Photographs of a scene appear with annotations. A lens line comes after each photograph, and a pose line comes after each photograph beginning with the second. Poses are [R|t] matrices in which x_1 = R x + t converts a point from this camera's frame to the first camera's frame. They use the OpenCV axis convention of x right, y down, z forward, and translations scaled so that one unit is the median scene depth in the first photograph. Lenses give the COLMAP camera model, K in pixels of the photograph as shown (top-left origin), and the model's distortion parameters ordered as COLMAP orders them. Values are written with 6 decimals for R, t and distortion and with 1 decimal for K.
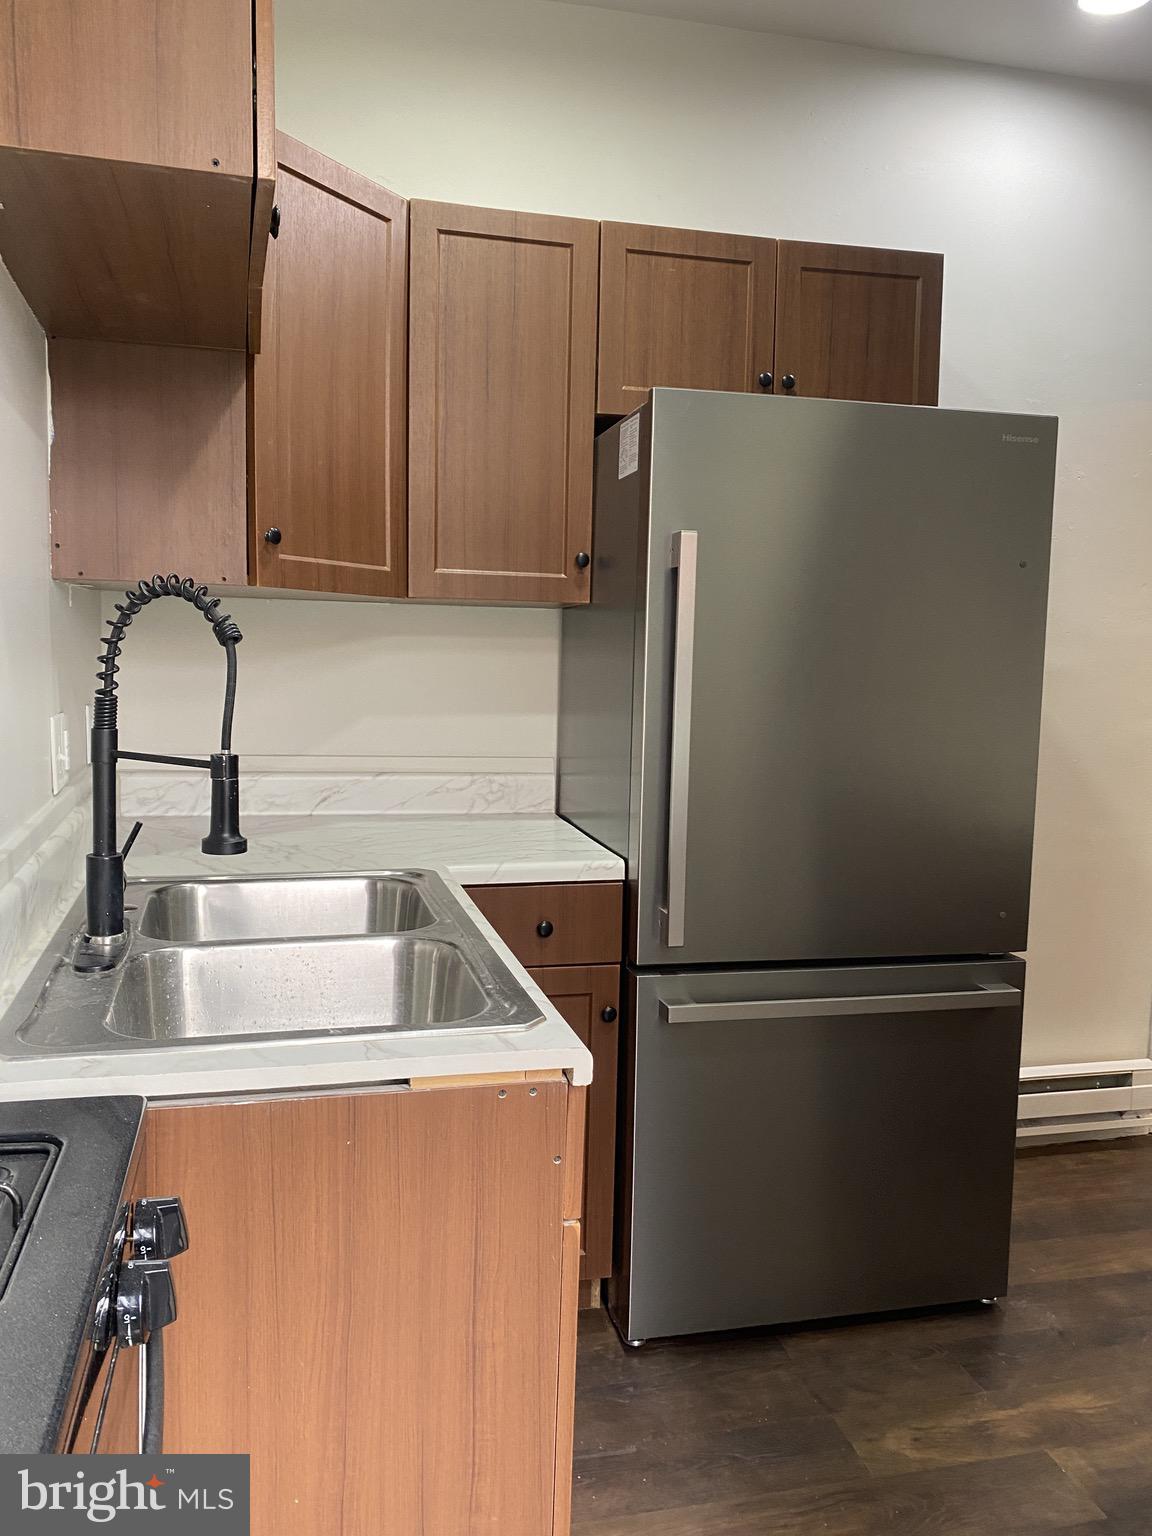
lens RADIAL K [[1167.1, 0, 553.2], [0, 1167.1, 769.3], [0, 0, 1]] dist [0.039025, -0.045623]
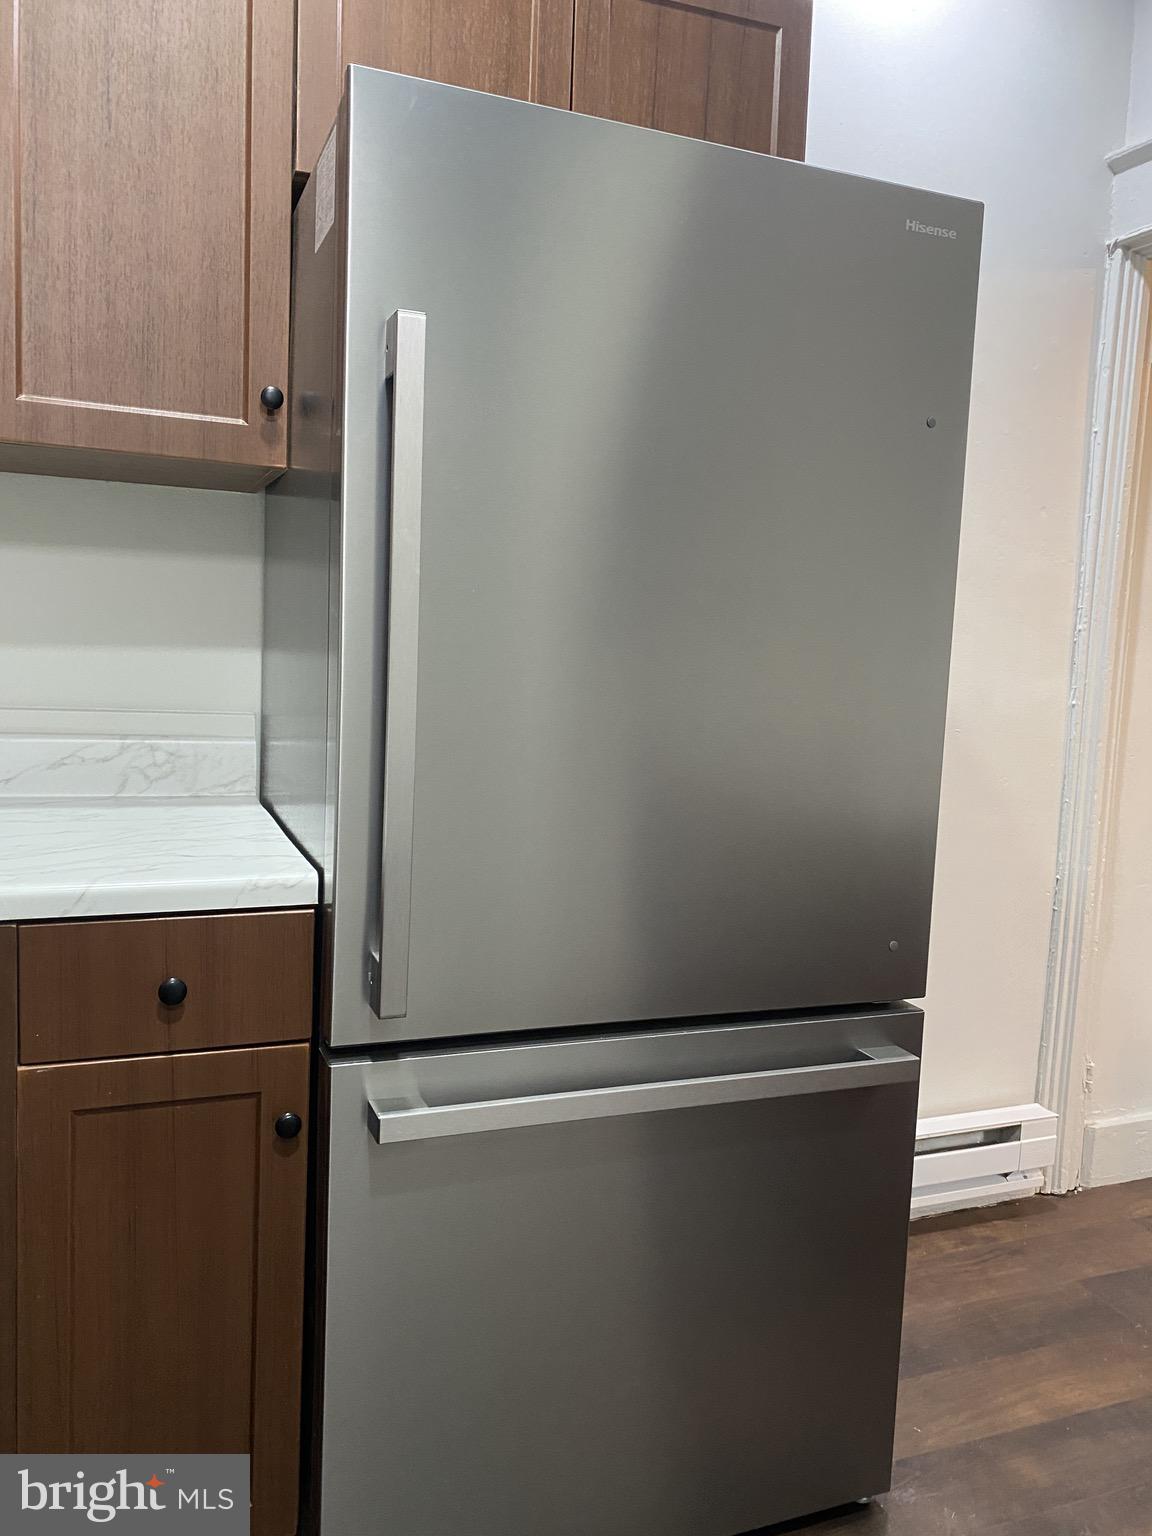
lens RADIAL K [[1167.1, 0, 567.8], [0, 1167.1, 753.6], [0, 0, 1]] dist [0.039025, -0.045623]
pose [[0.988542, 0.007460, 0.150765, 0.091108], [-0.007234, 0.999972, -0.002045, 0.014998], [-0.150776, 0.000931, 0.988568, 0.348609]]
